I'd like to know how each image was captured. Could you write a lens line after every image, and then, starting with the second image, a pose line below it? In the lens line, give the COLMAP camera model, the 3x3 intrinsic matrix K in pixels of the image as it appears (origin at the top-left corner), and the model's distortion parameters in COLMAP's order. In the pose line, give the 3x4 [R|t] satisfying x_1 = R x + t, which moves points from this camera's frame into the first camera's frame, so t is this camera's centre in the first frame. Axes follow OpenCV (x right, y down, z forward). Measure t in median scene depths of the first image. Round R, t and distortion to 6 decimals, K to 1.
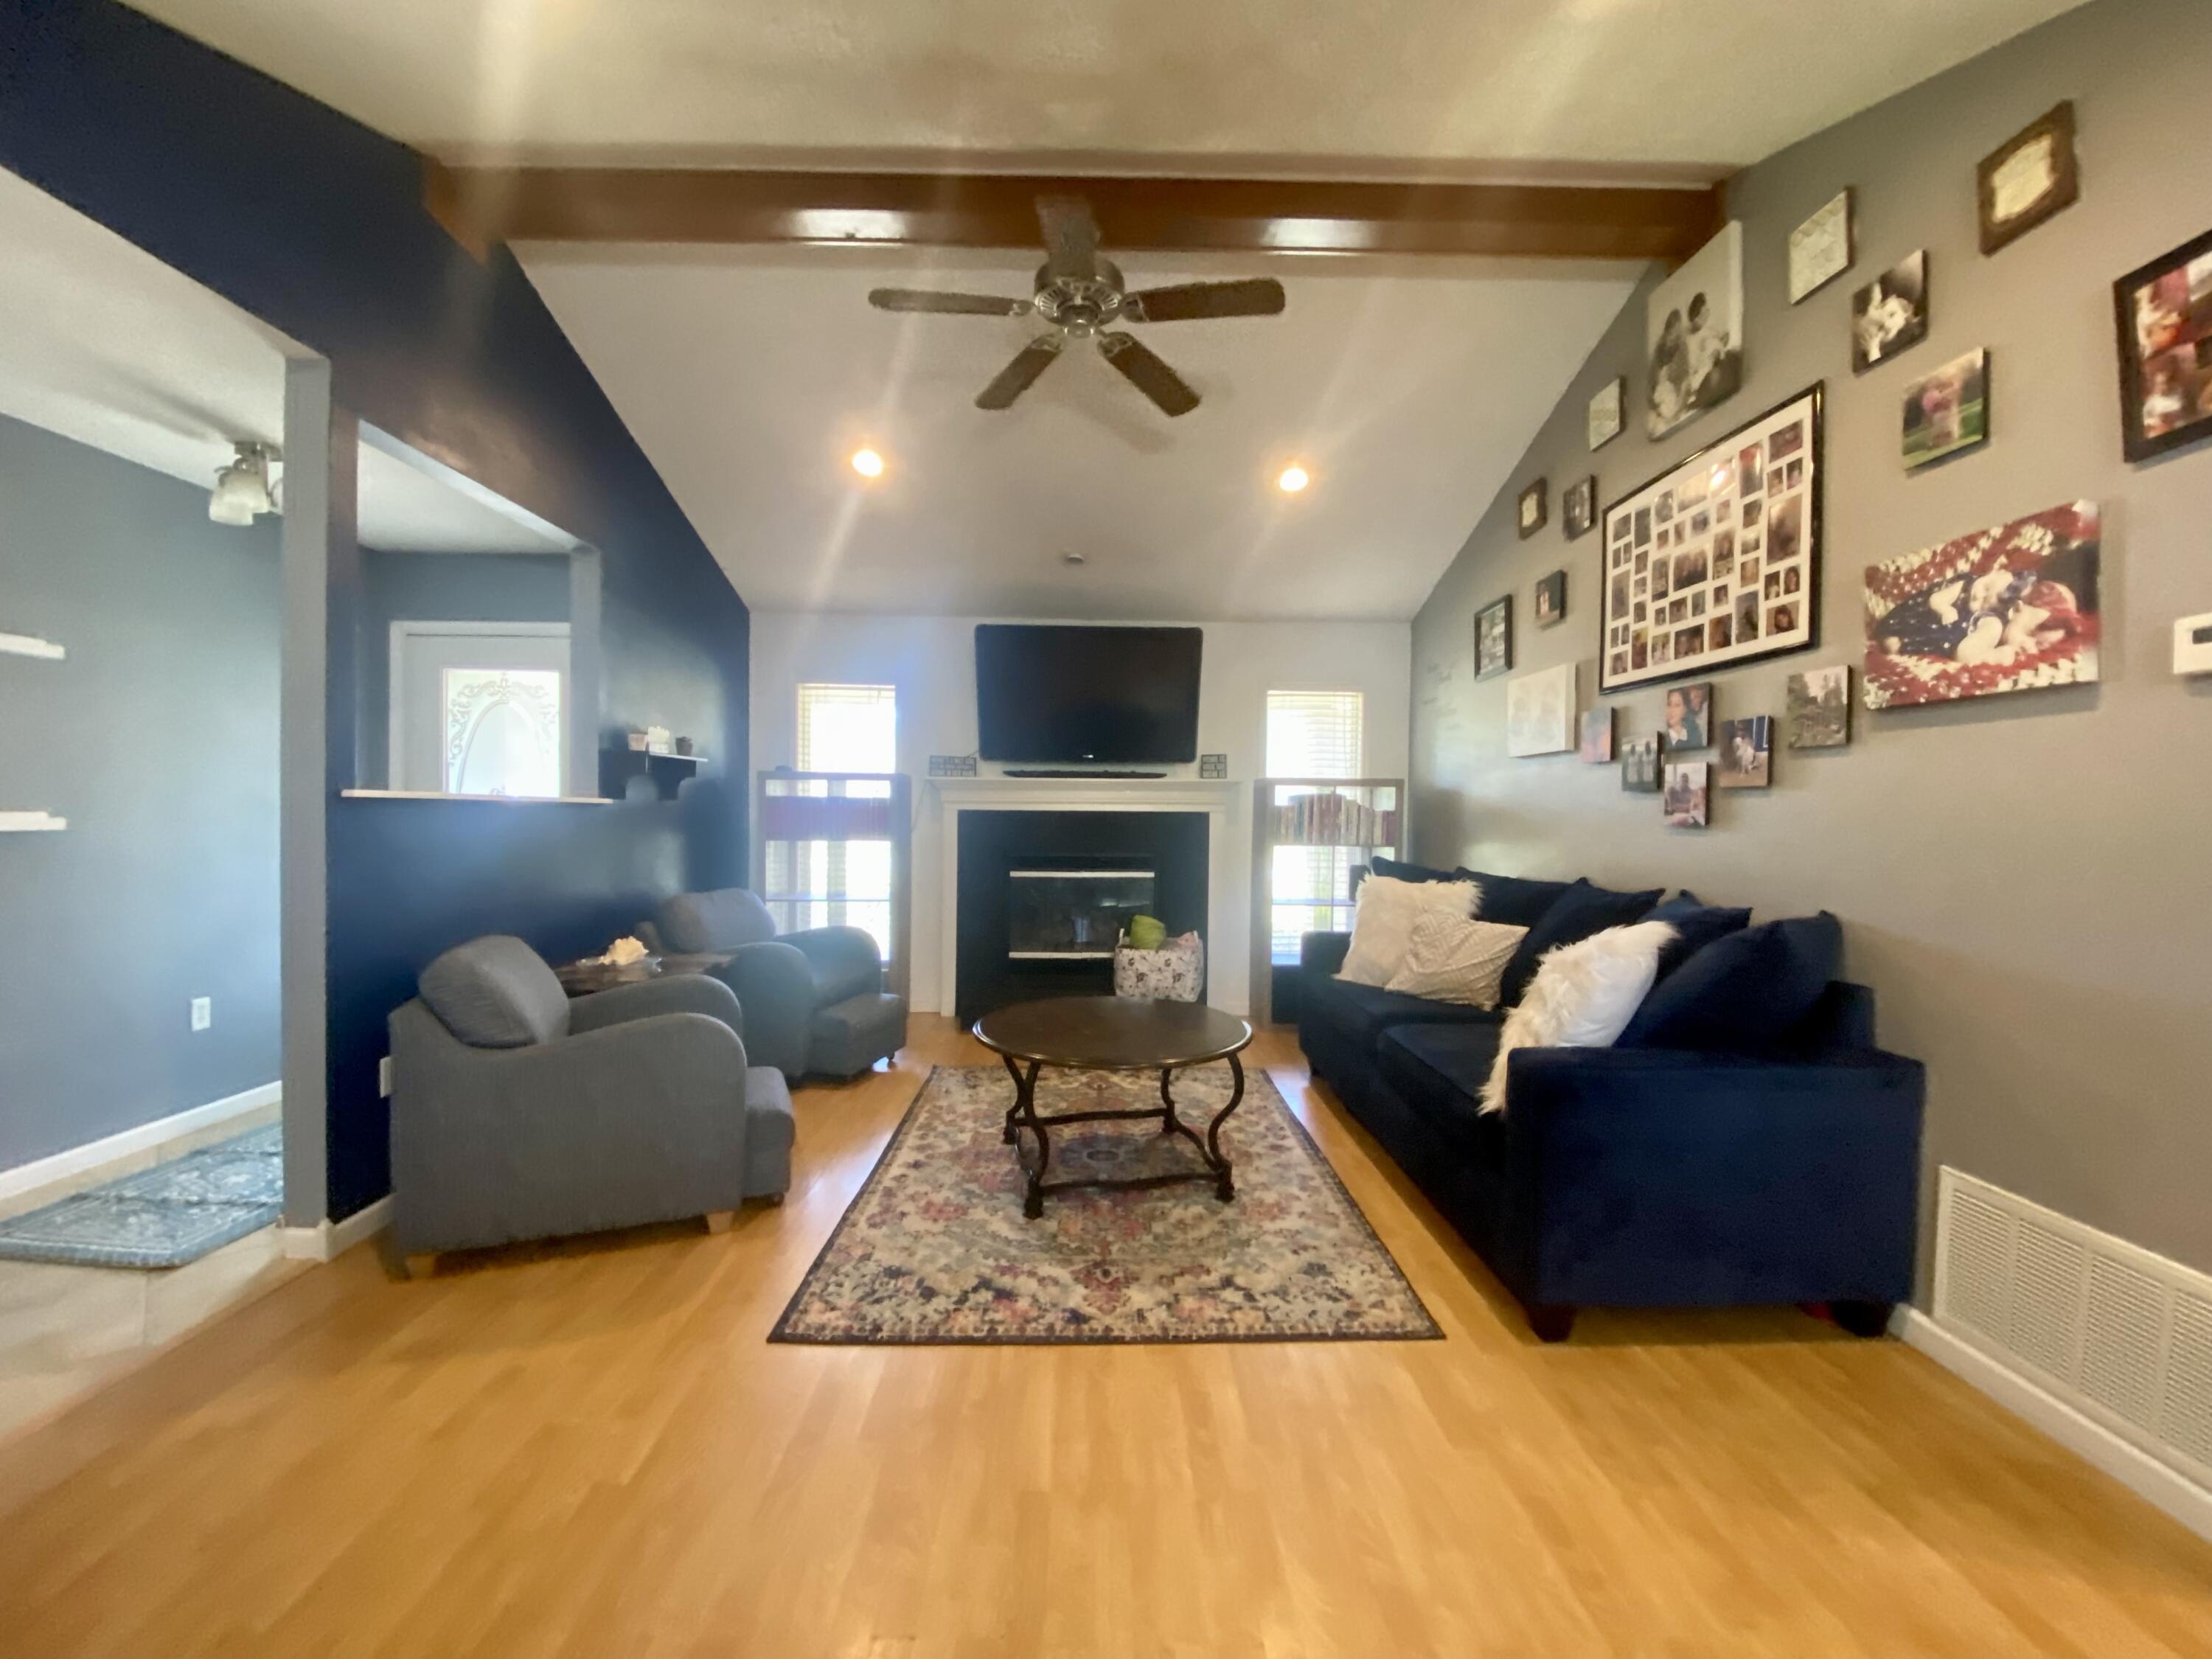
lens RADIAL K [[904.1, 0, 1095.0], [0, 904.1, 827.9], [0, 0, 1]] dist [0.029157, -0.023006]
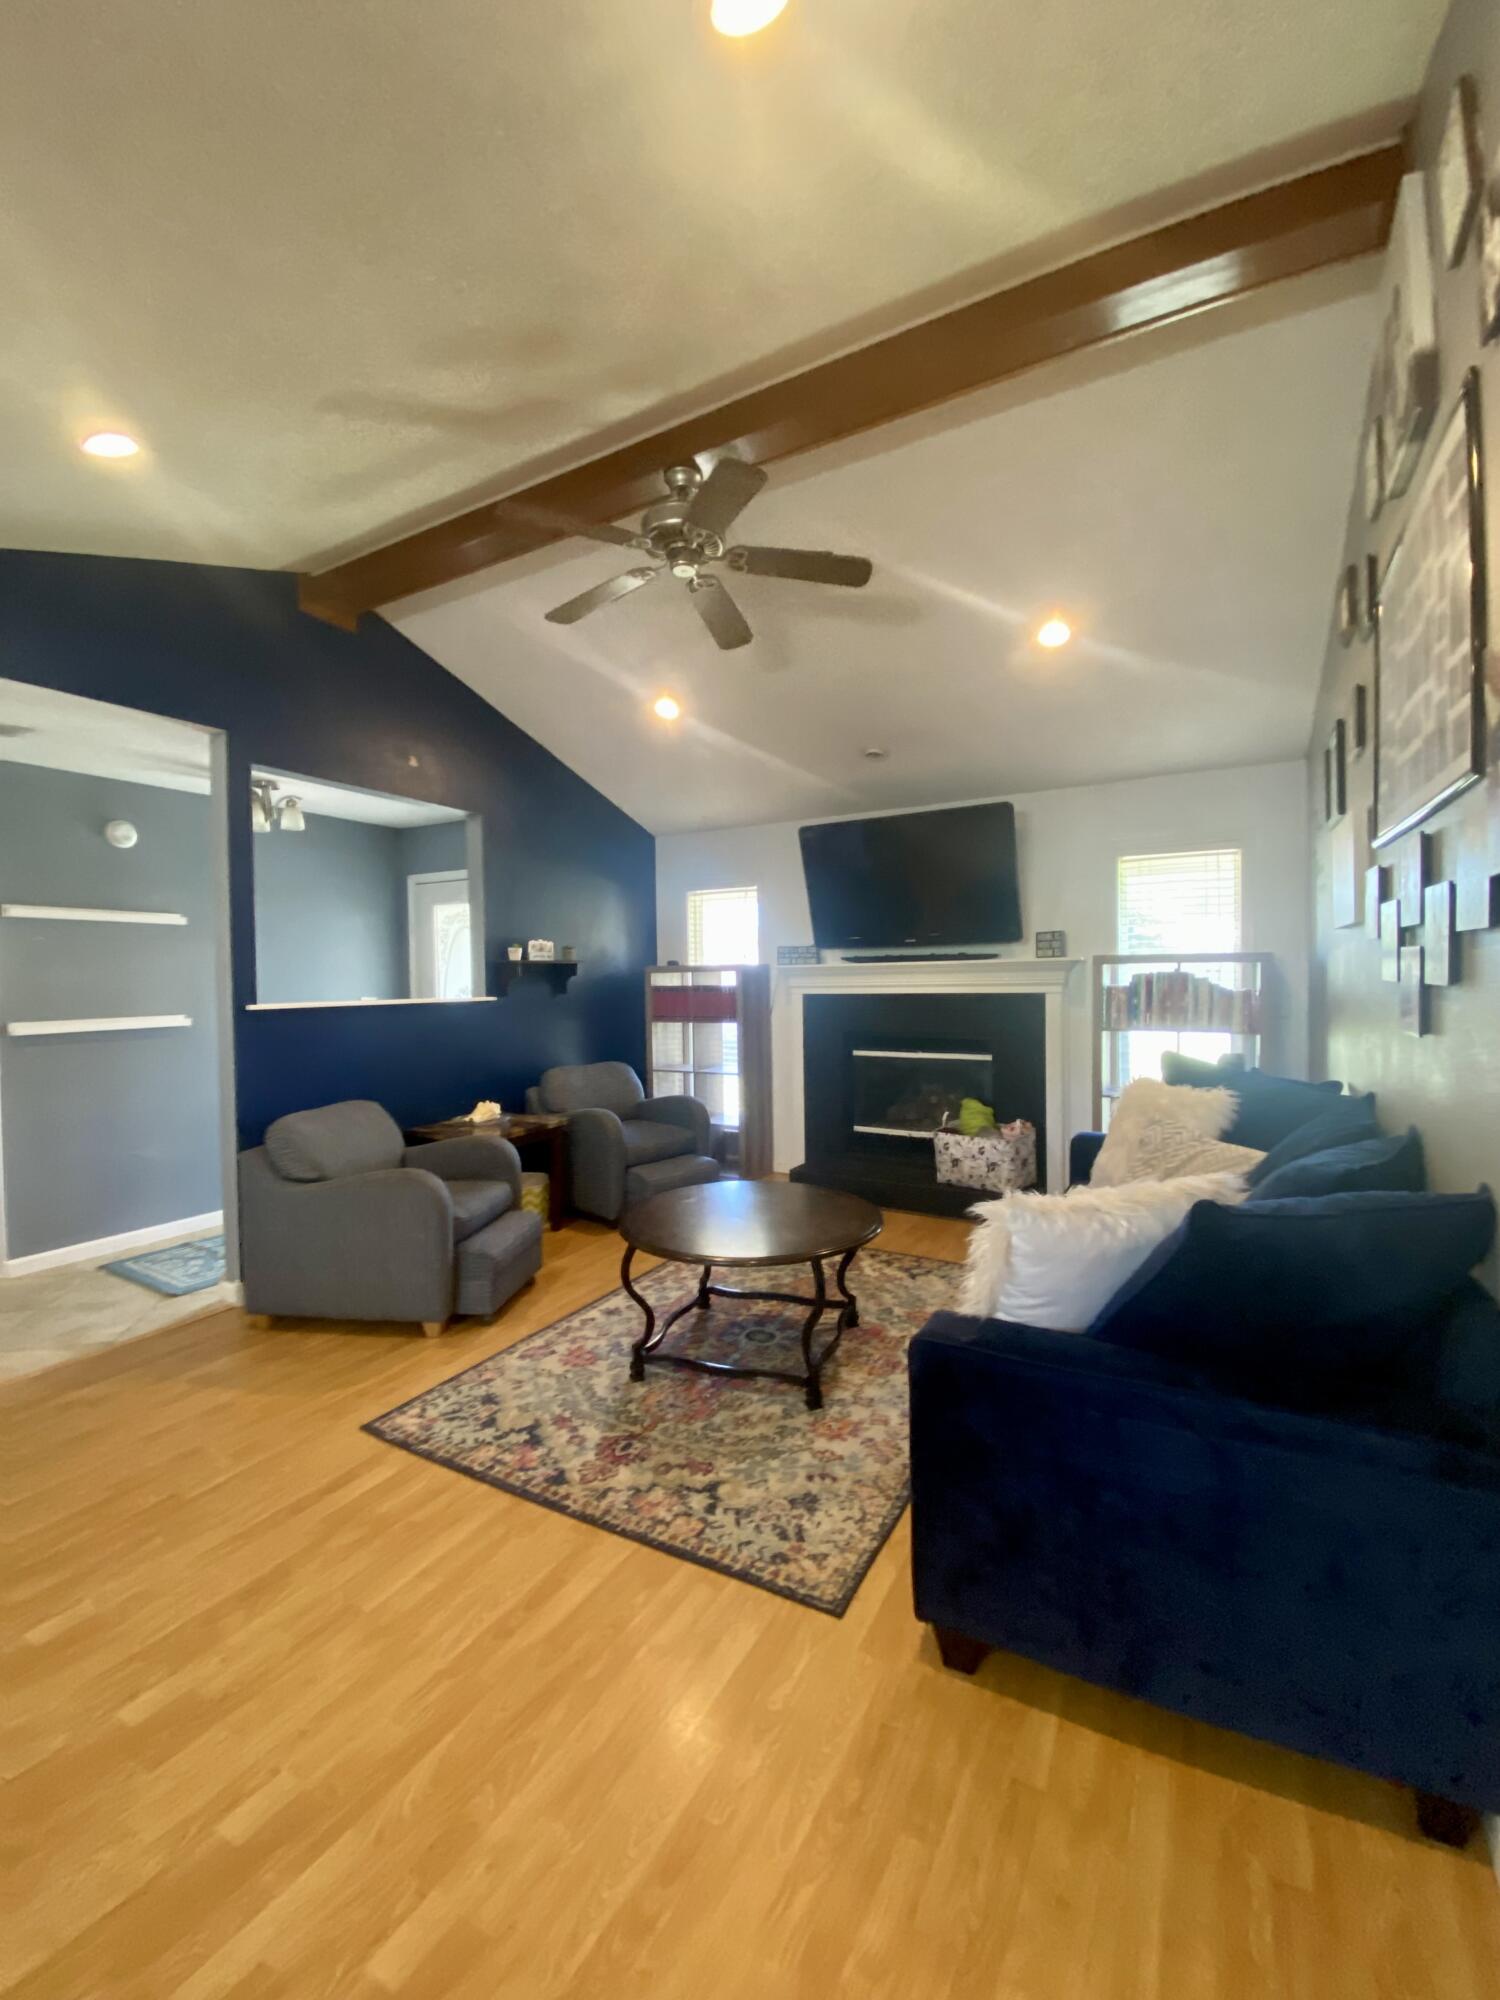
lens RADIAL K [[817.5, 0, 744.5], [0, 817.5, 1000.0], [0, 0, 1]] dist [0.029157, -0.023006]
pose [[0.859657, -0.009894, -0.510775, 0.557867], [0.016594, 0.999826, 0.008561, -0.043827], [0.510602, -0.015835, 0.859672, 0.203677]]
